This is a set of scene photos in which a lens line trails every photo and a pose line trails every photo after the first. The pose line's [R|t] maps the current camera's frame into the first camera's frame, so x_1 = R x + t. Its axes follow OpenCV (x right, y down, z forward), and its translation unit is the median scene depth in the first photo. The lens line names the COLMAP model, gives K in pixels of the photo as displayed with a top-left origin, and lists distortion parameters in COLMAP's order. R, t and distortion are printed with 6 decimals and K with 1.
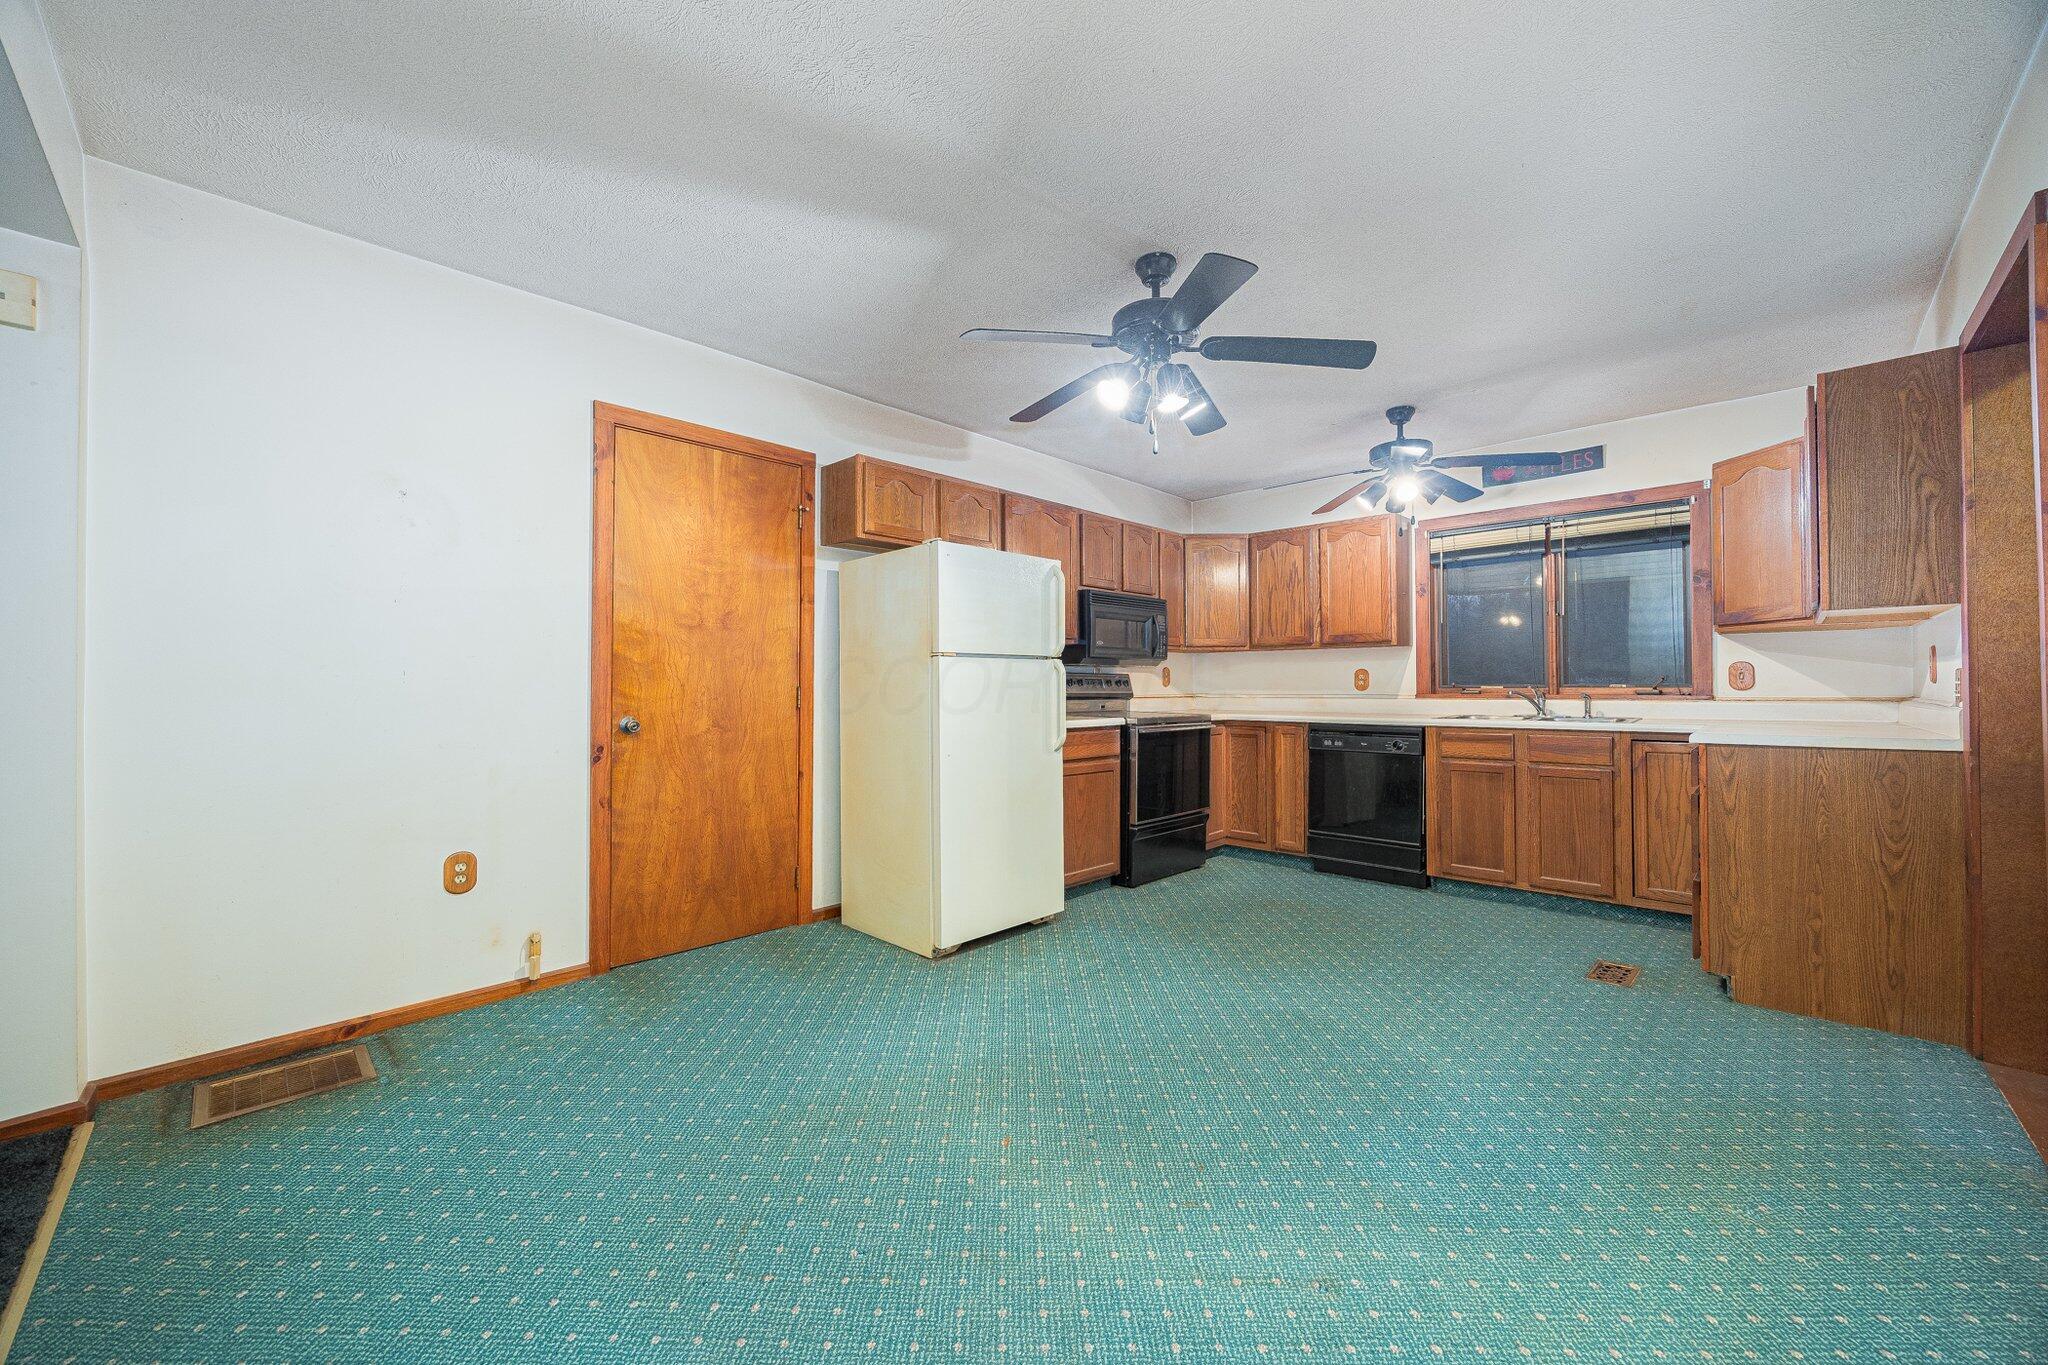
lens RADIAL K [[772.9, 0, 1017.8], [0, 772.9, 685.4], [0, 0, 1]] dist [-0.000686, 0.000204]
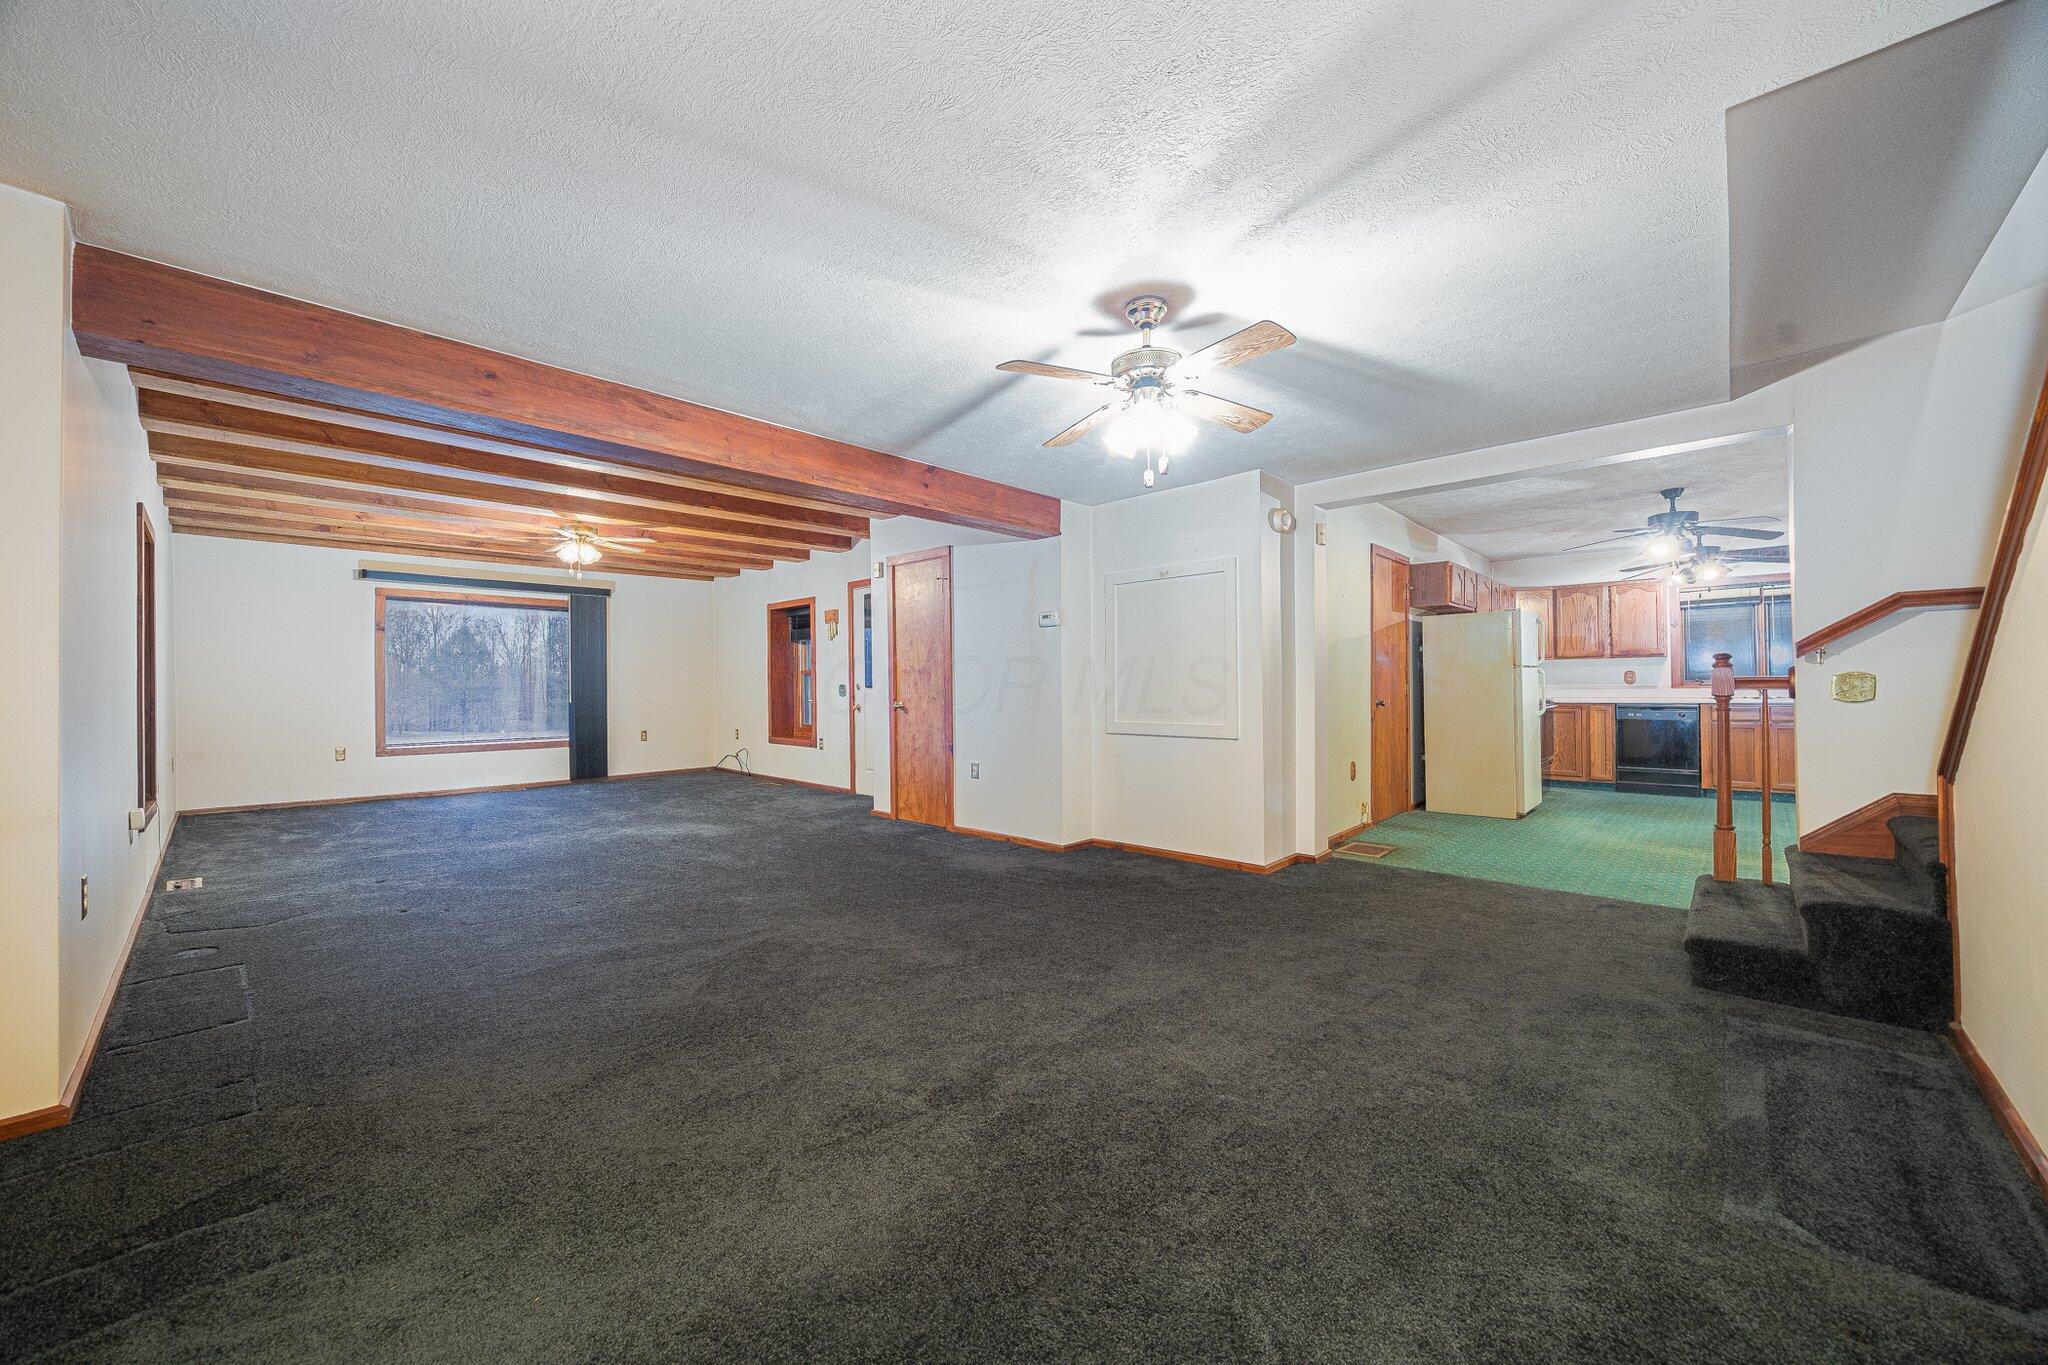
lens RADIAL K [[772.9, 0, 1010.4], [0, 772.9, 677.4], [0, 0, 1]] dist [-0.000686, 0.000204]
pose [[0.999597, -0.004827, 0.027980, -1.086851], [0.005064, 0.999952, -0.008400, -0.000208], [-0.027938, 0.008538, 0.999573, -0.708431]]
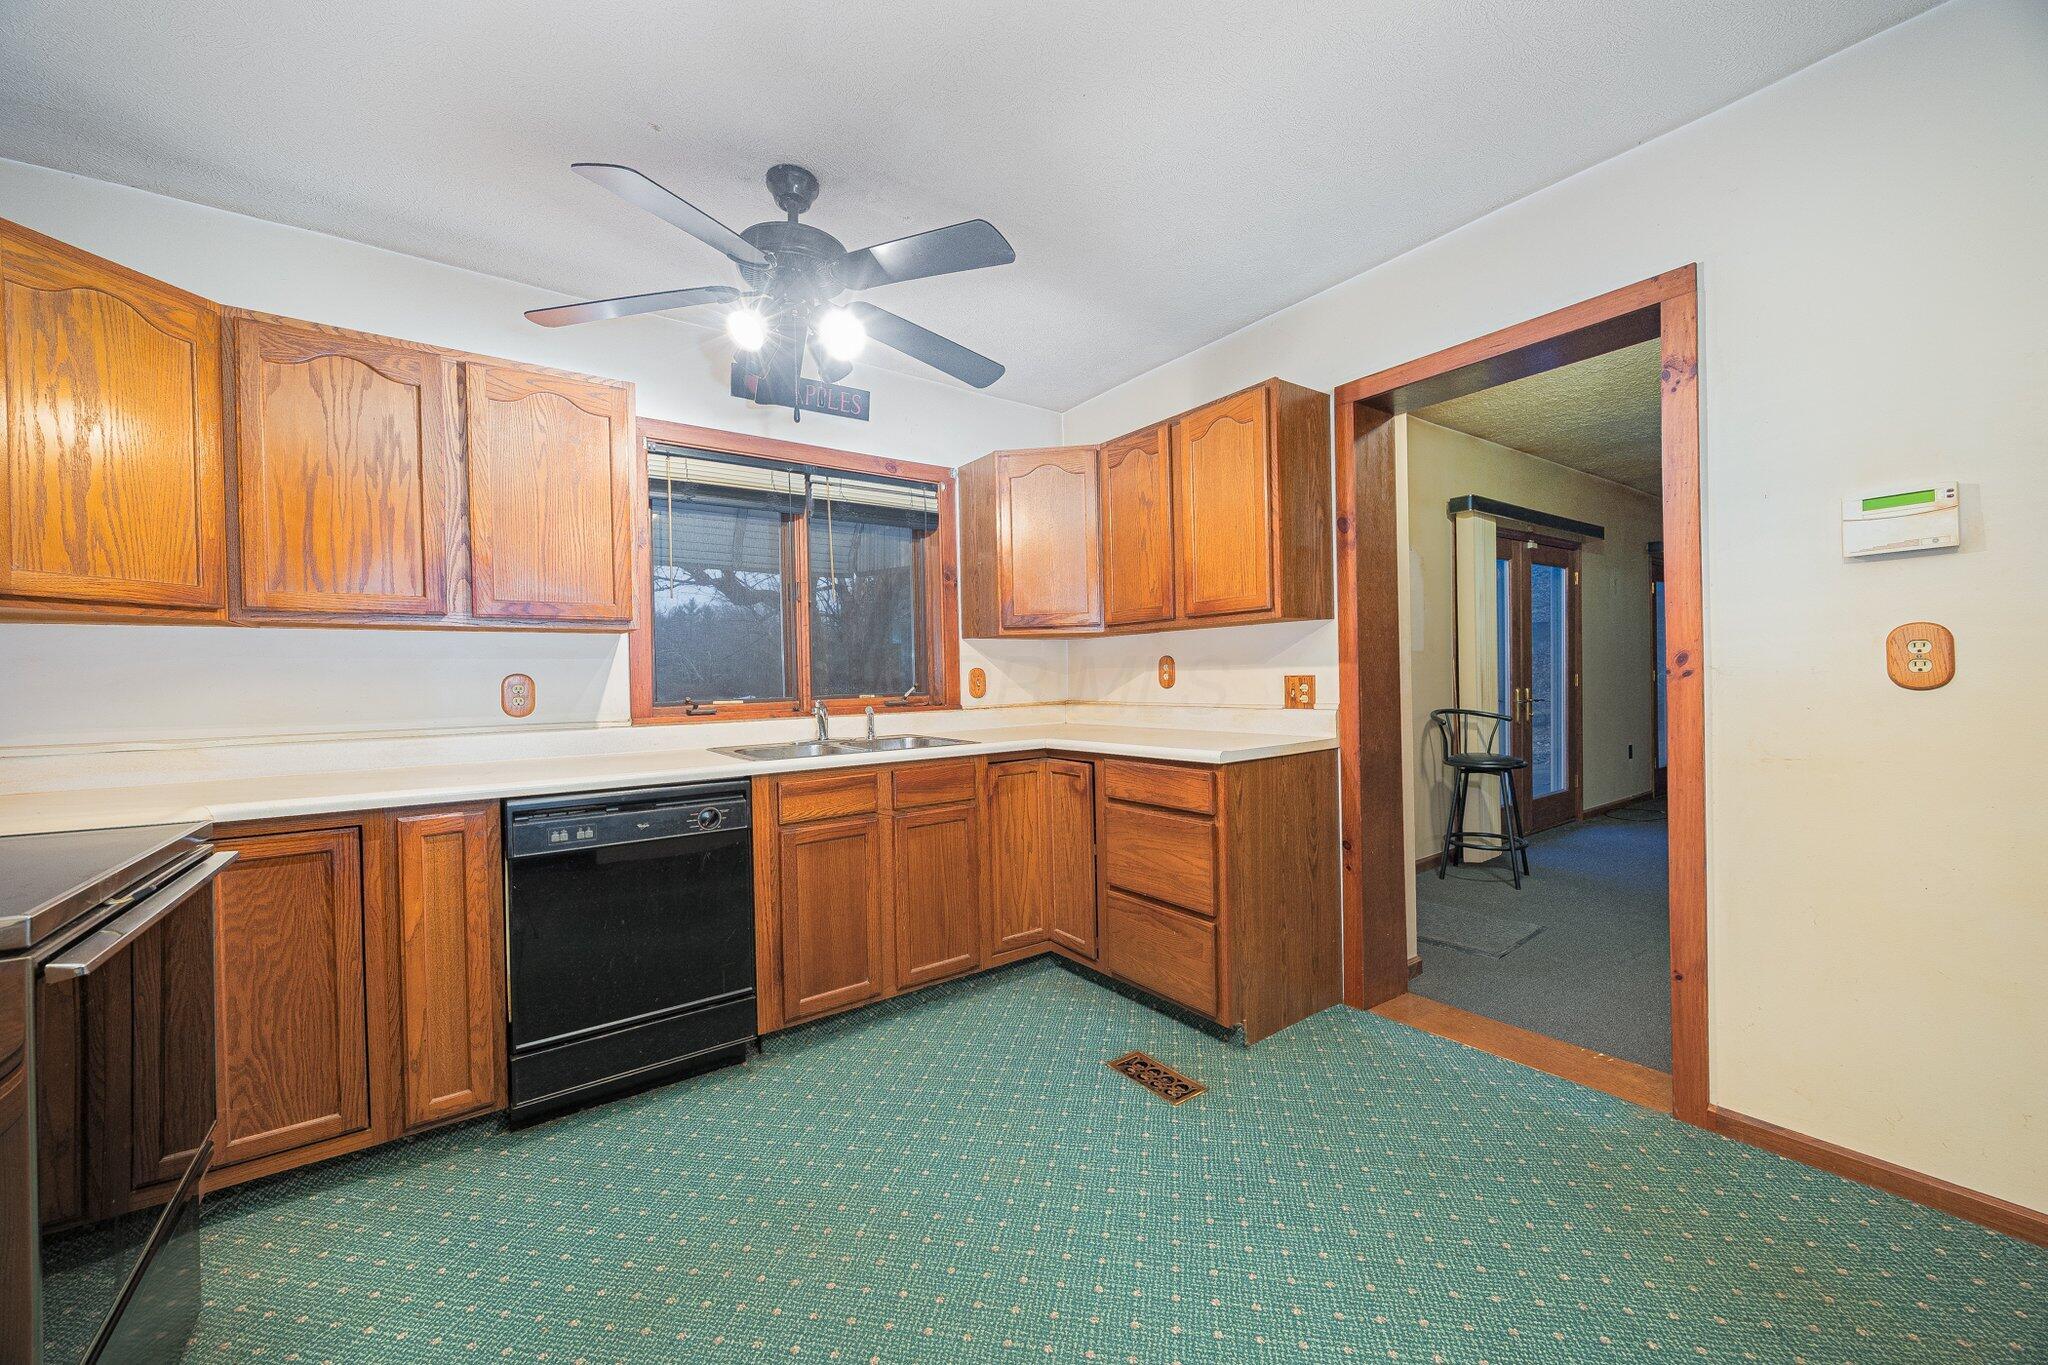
lens RADIAL K [[772.9, 0, 1019.2], [0, 772.9, 682.0], [0, 0, 1]] dist [-0.000686, 0.000204]
pose [[0.171034, -0.006637, 0.985243, 0.003029], [0.017893, 0.999833, 0.003630, -0.014533], [-0.985103, 0.017008, 0.171124, 0.709313]]
